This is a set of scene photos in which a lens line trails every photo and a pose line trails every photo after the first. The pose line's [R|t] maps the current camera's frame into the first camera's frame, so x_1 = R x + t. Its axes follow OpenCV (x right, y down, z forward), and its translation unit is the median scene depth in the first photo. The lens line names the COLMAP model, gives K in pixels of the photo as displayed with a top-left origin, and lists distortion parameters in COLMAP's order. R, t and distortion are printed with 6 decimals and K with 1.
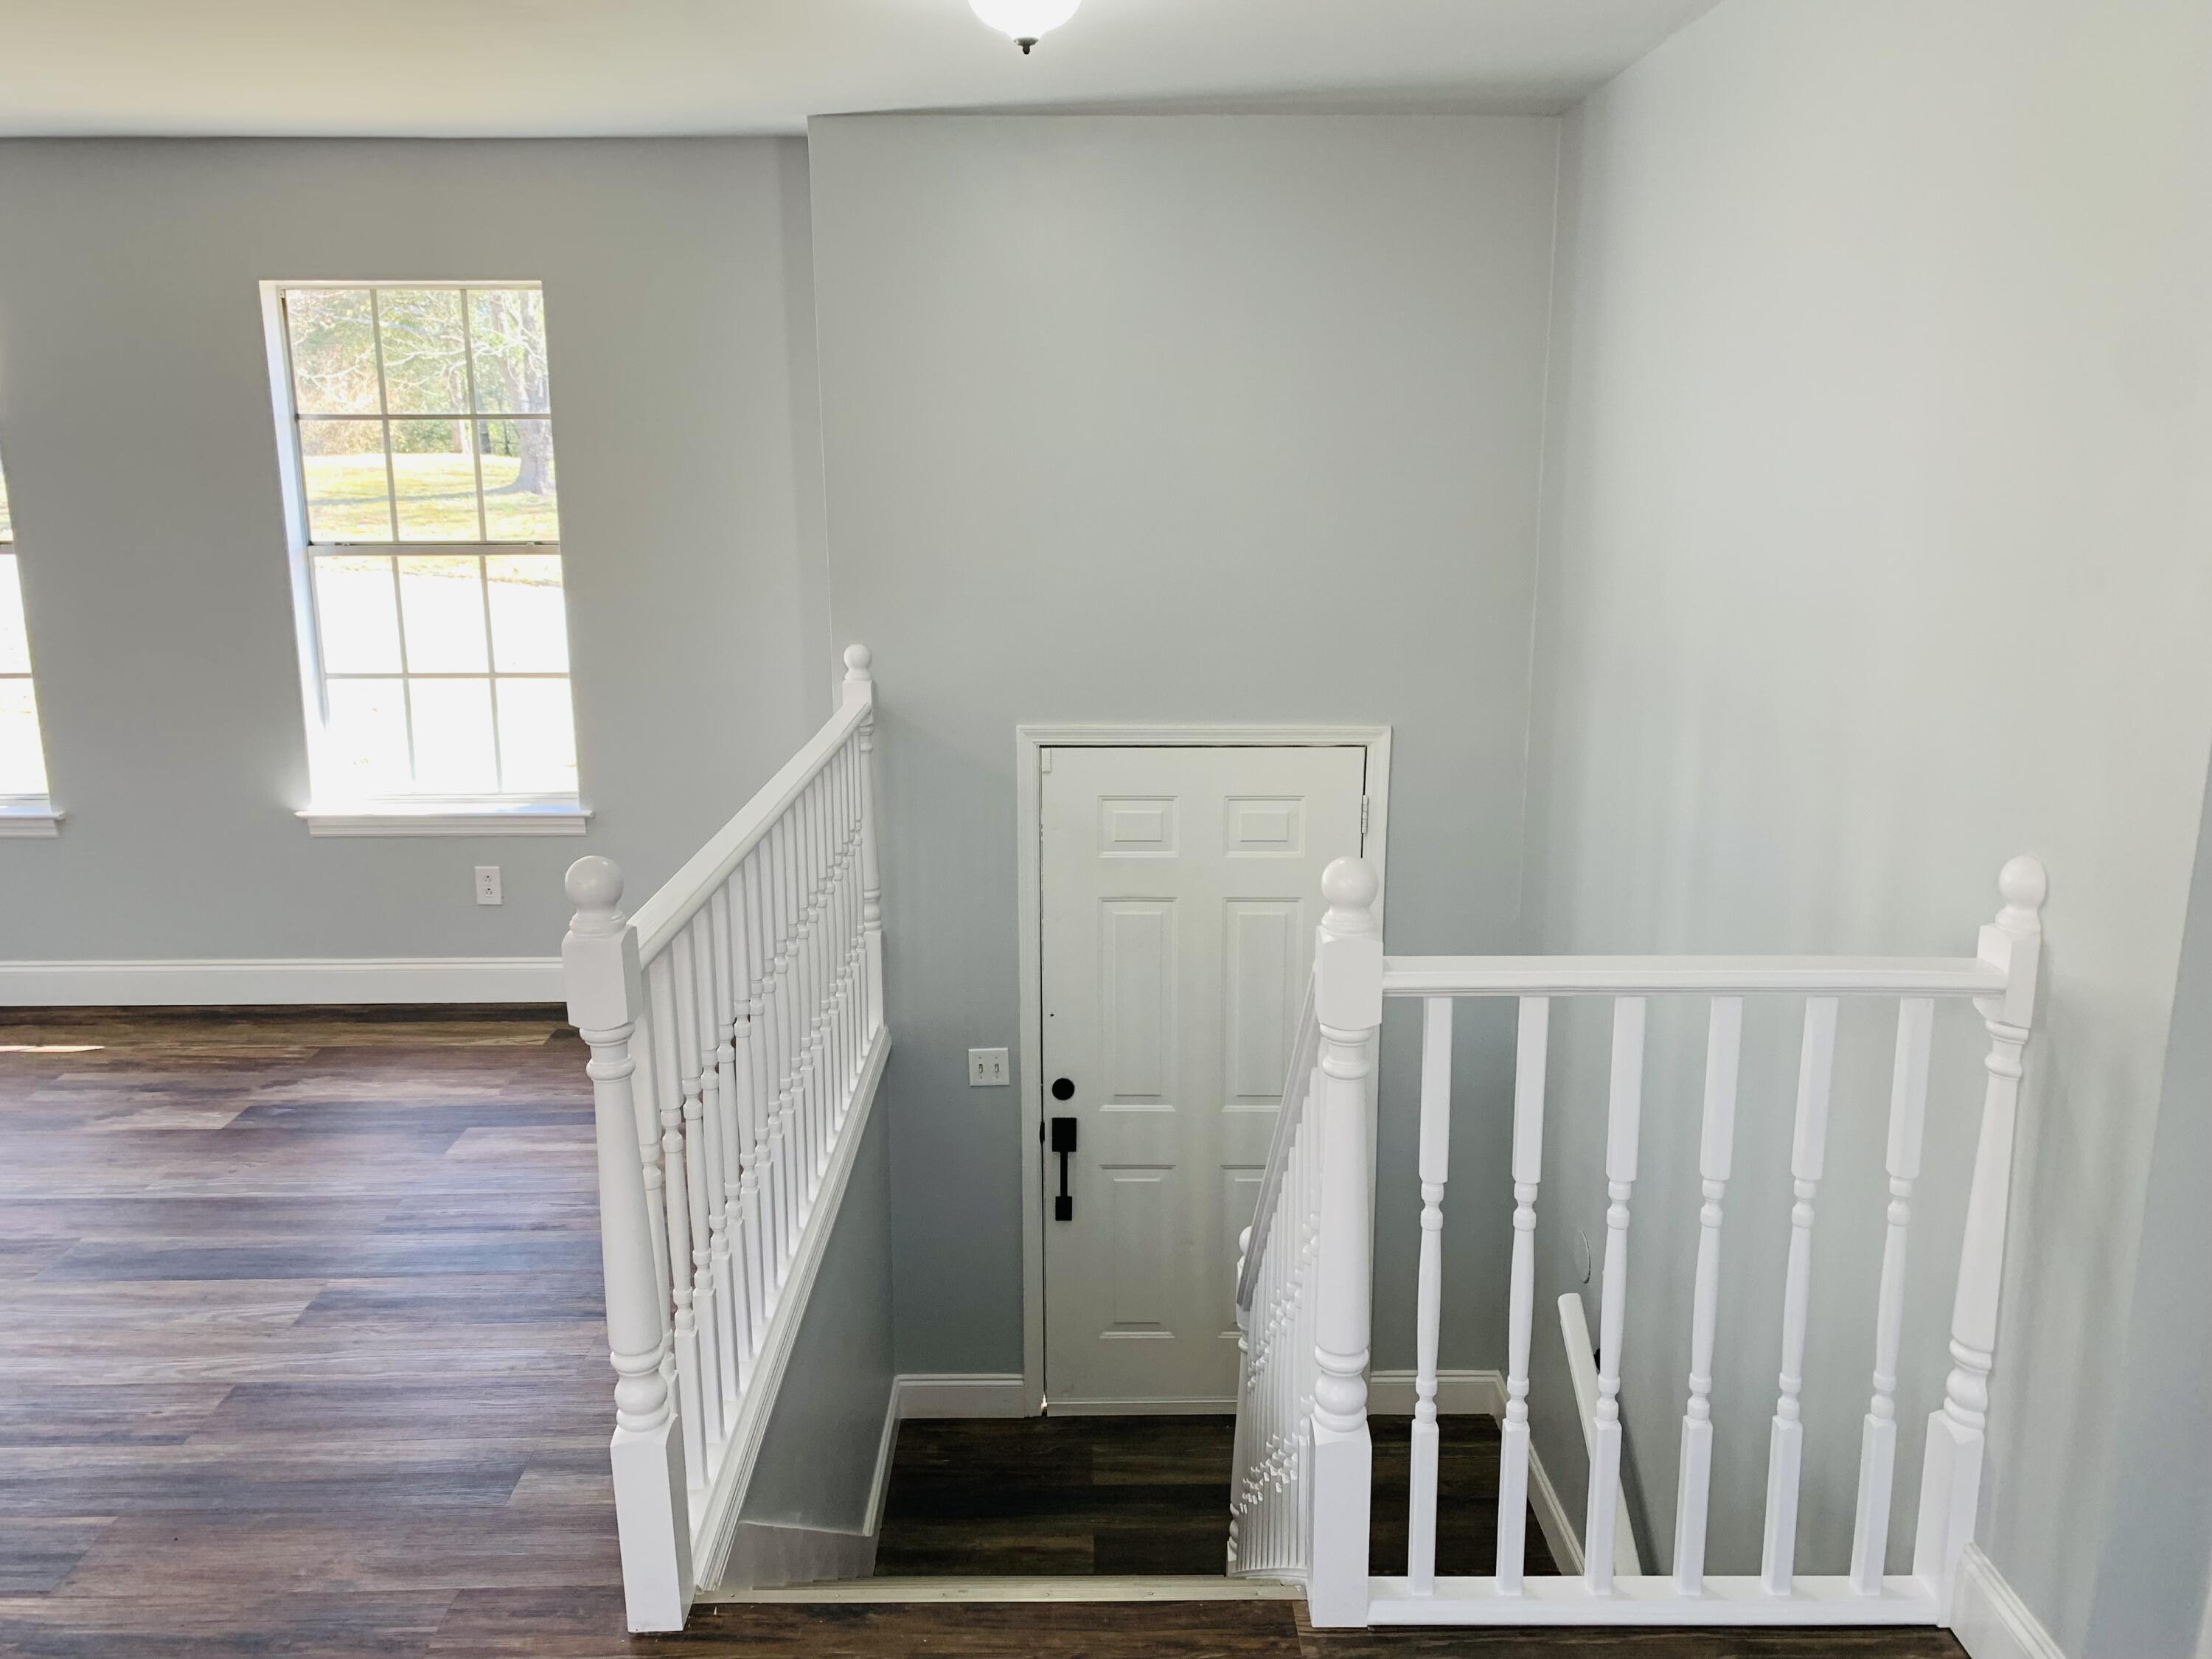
lens RADIAL K [[1701.9, 0, 1103.9], [0, 1701.9, 830.4], [0, 0, 1]] dist [0.049283, -0.049466]
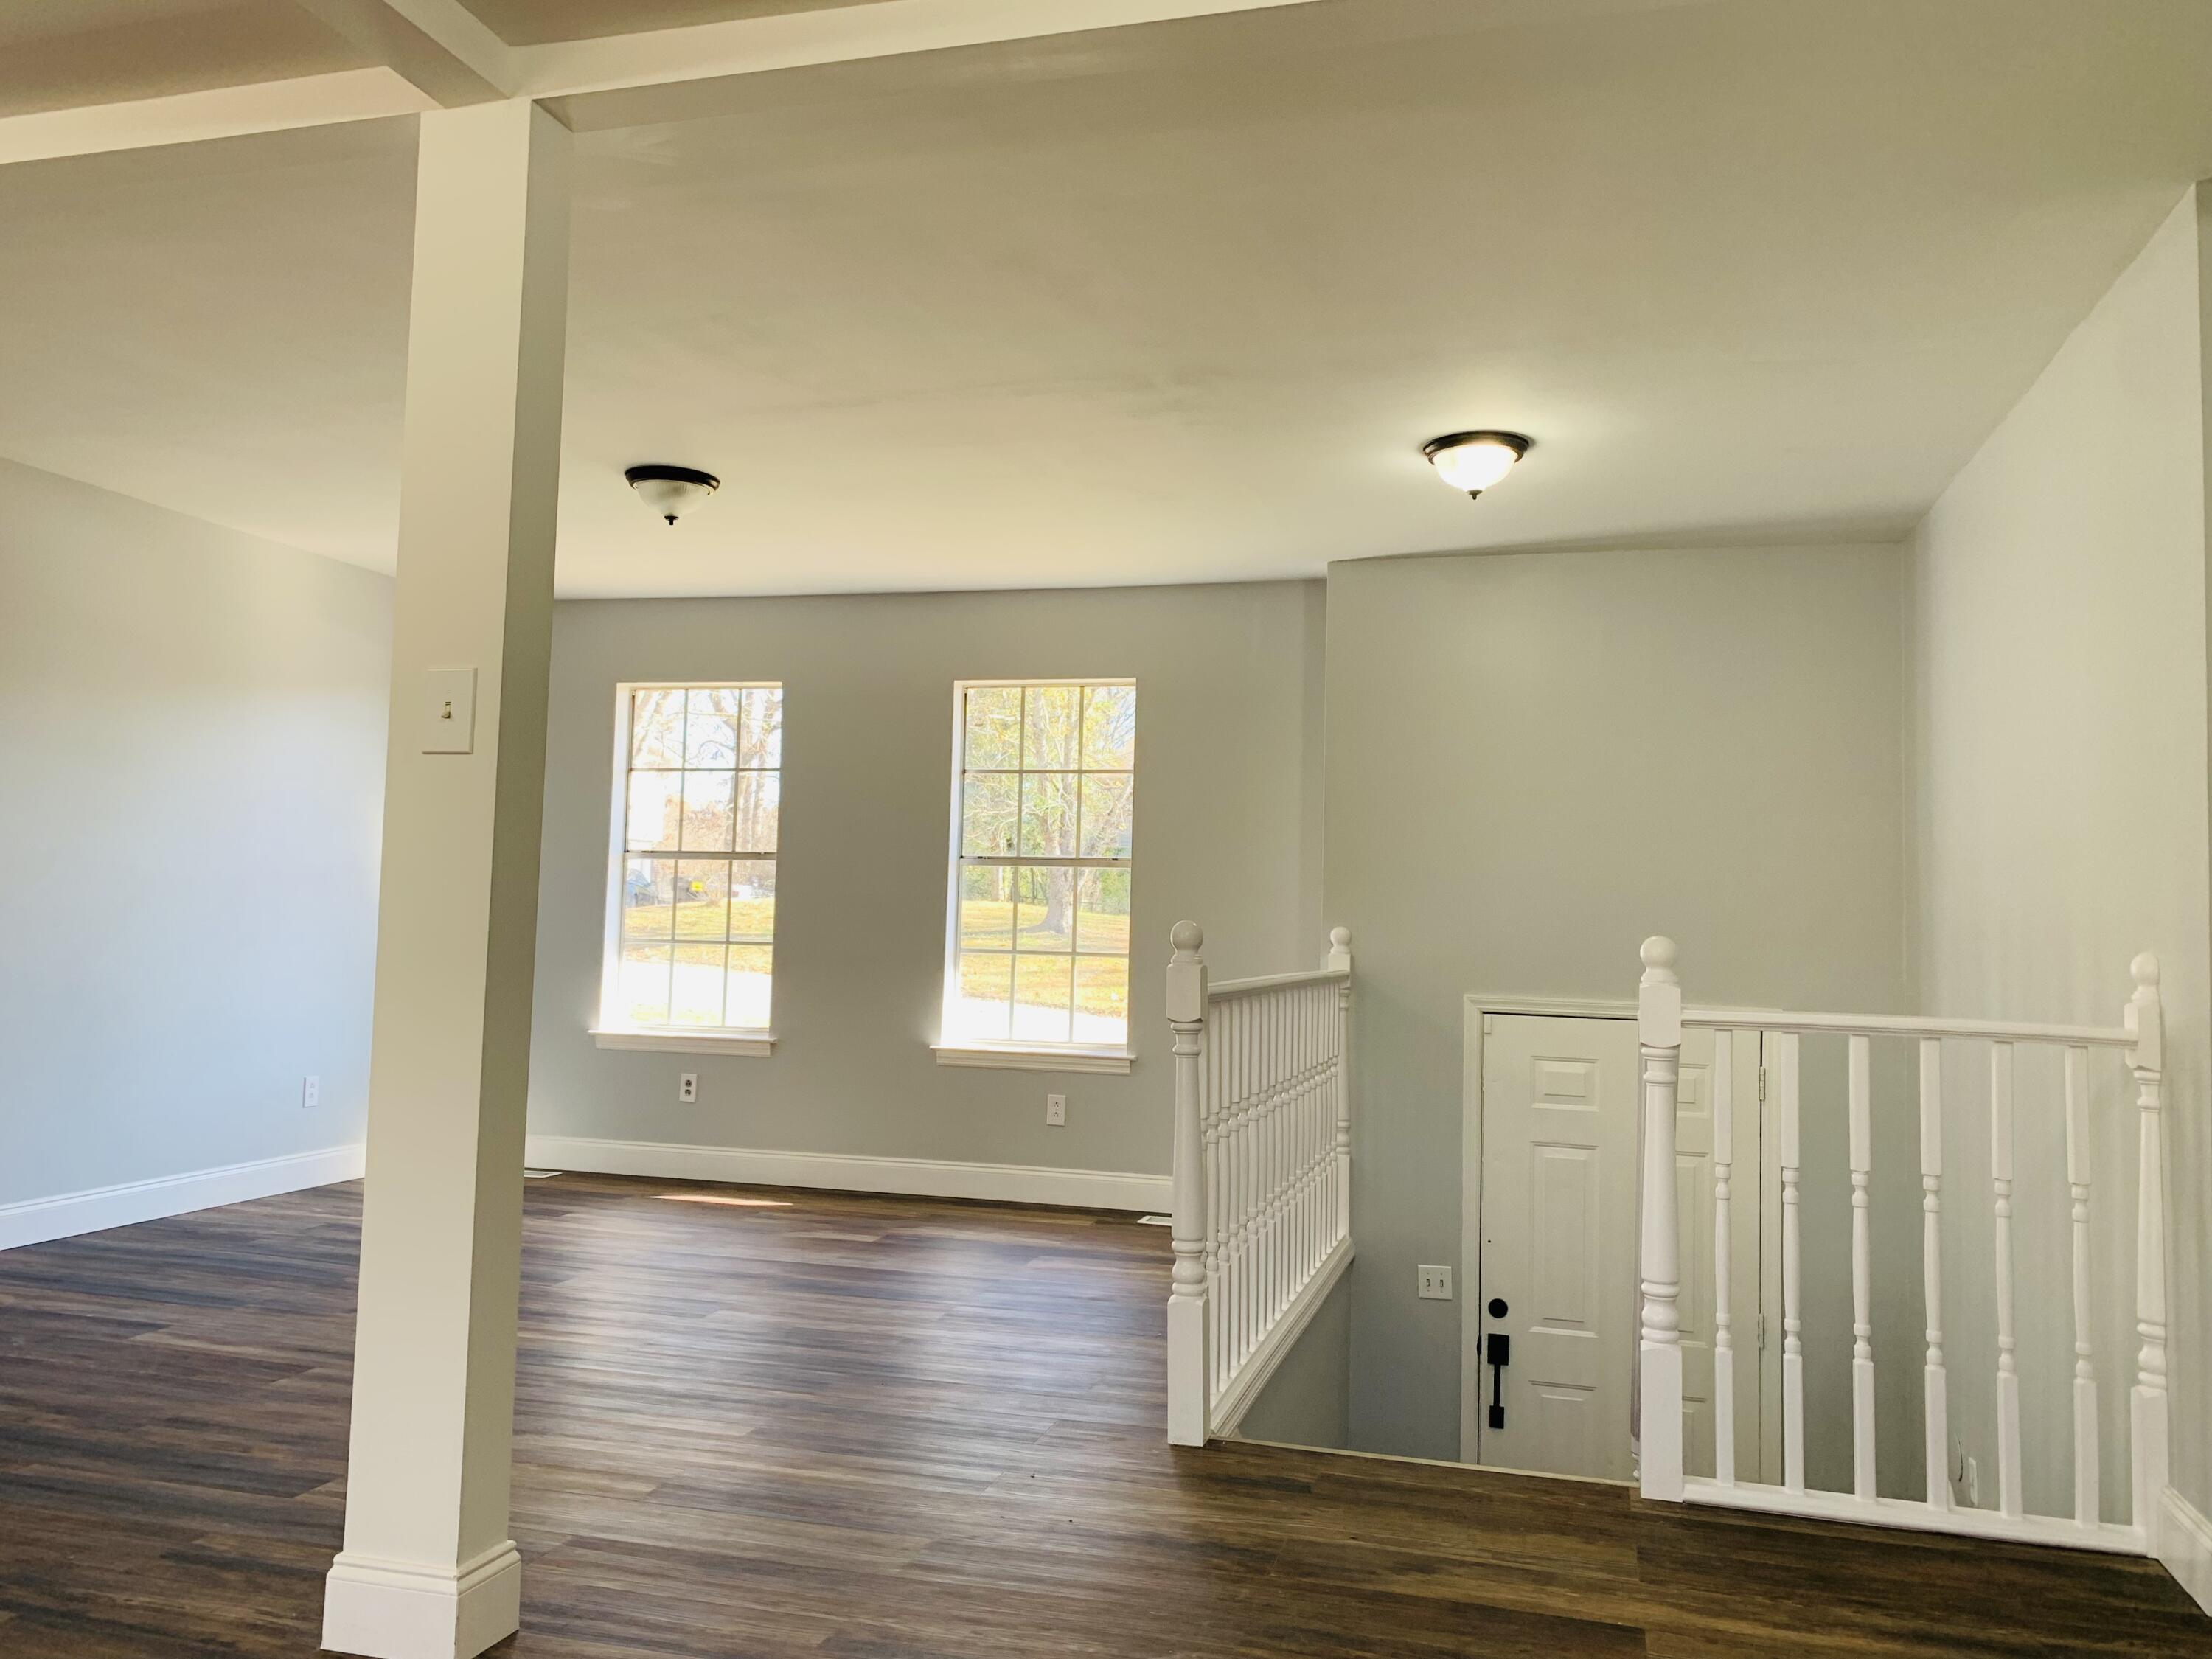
lens RADIAL K [[1701.9, 0, 1098.3], [0, 1701.9, 820.5], [0, 0, 1]] dist [0.049283, -0.049466]
pose [[0.959710, 0.009446, -0.280834, 0.042070], [-0.087168, 0.960137, -0.265592, 0.171009], [0.267130, 0.279371, 0.922276, -0.281359]]
